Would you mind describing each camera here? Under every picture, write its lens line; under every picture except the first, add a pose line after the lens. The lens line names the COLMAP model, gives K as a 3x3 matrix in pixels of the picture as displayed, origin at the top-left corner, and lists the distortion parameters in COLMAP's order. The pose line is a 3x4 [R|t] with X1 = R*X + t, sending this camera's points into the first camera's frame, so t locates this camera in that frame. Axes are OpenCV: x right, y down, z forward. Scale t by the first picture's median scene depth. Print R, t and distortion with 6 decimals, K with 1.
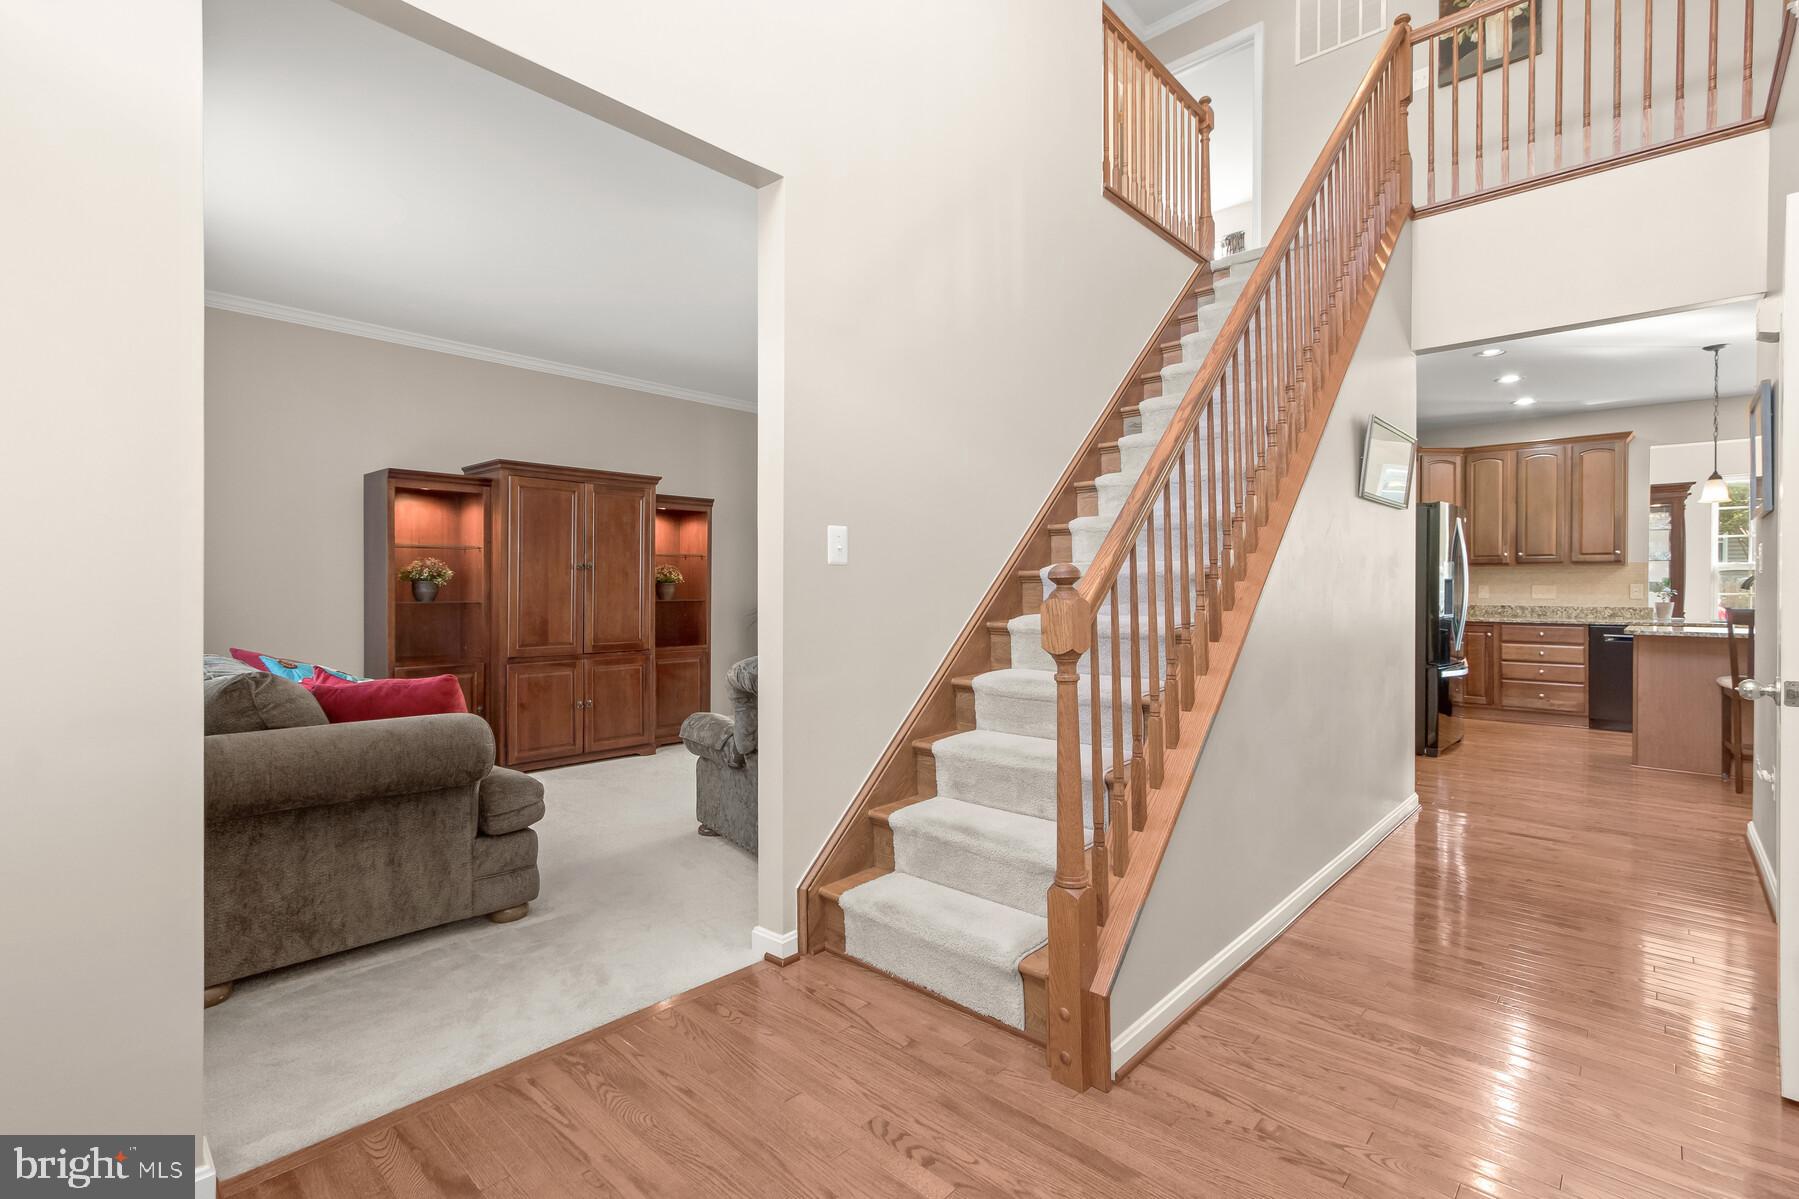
lens RADIAL K [[834.0, 0, 898.2], [0, 834.0, 591.8], [0, 0, 1]] dist [-0.003318, 0.000139]
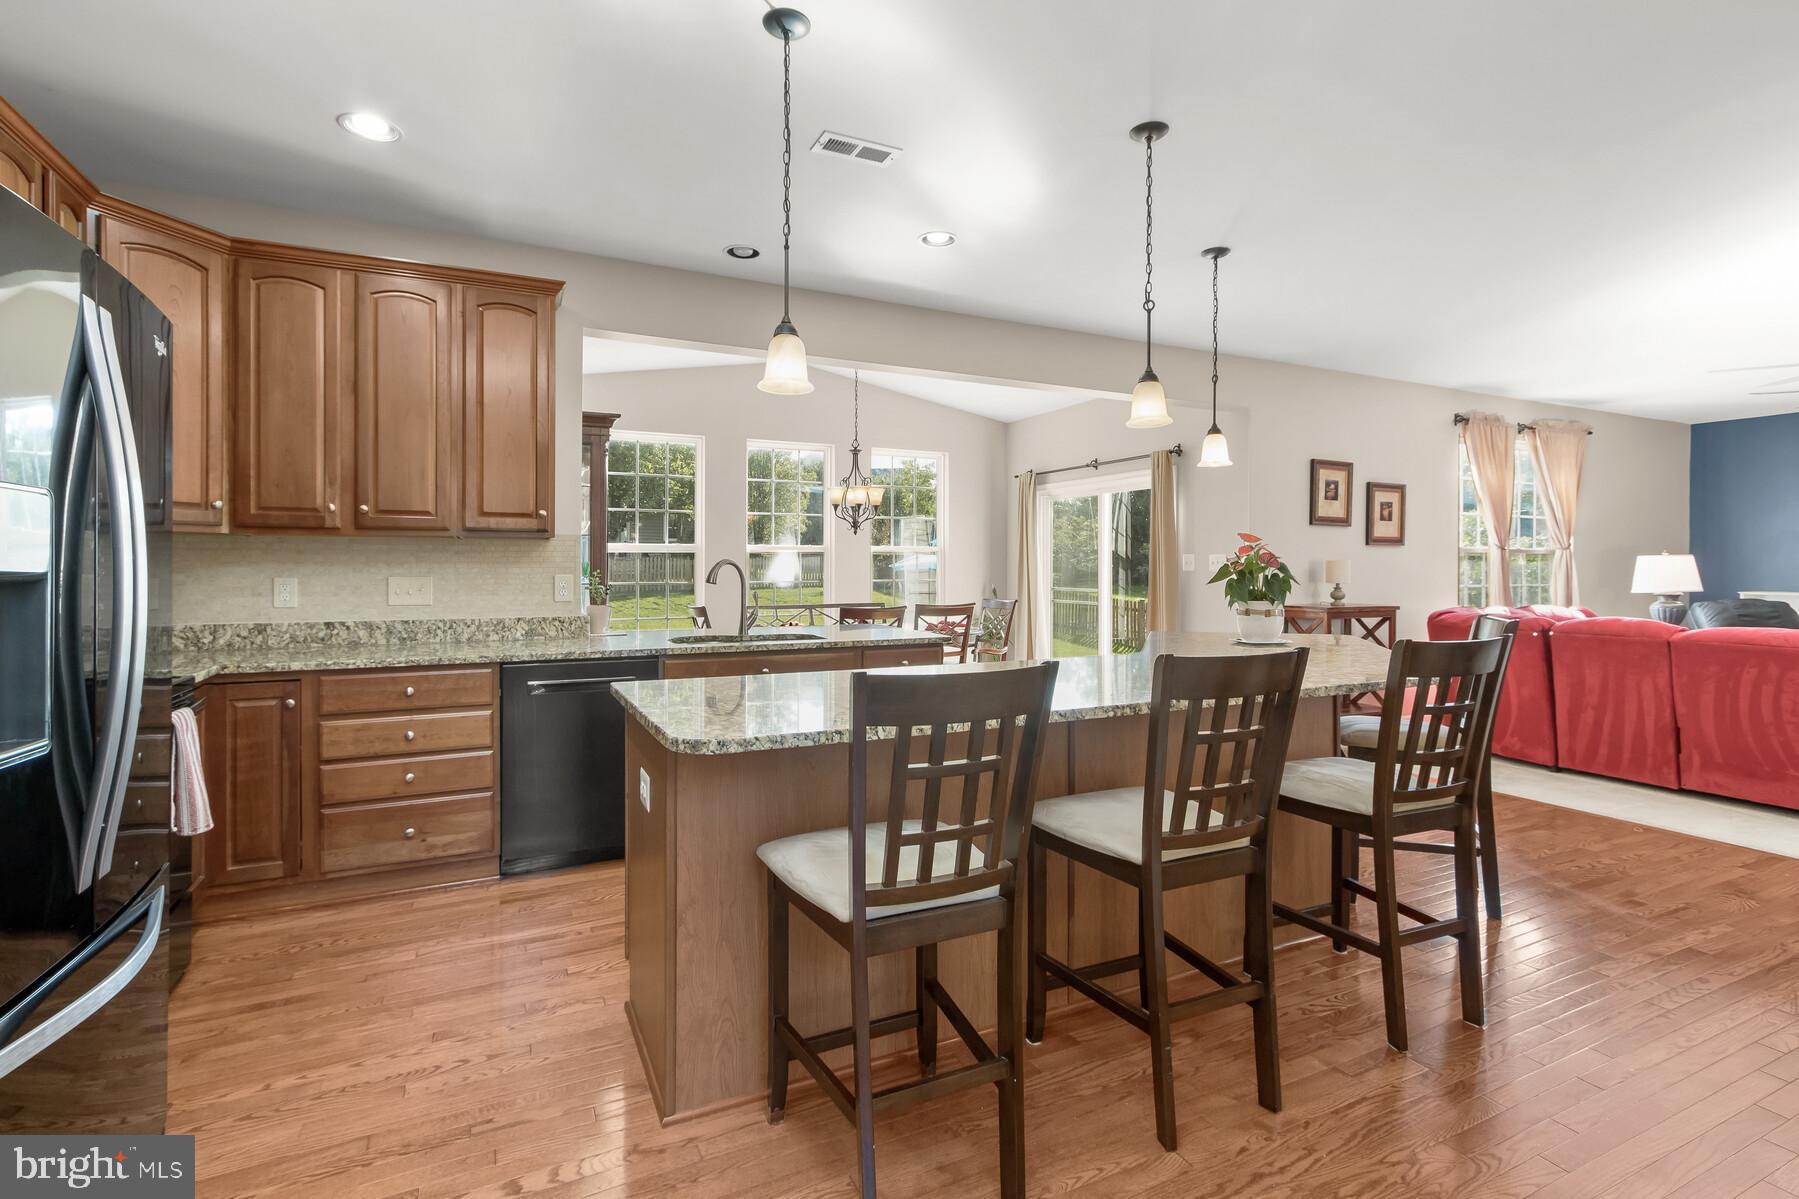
lens RADIAL K [[834.0, 0, 879.4], [0, 834.0, 562.8], [0, 0, 1]] dist [-0.003318, 0.000139]
pose [[0.377538, 0.001737, 0.925992, 0.447181], [0.005467, 0.999977, -0.004105, -0.013425], [-0.925978, 0.006613, 0.377520, 0.587636]]
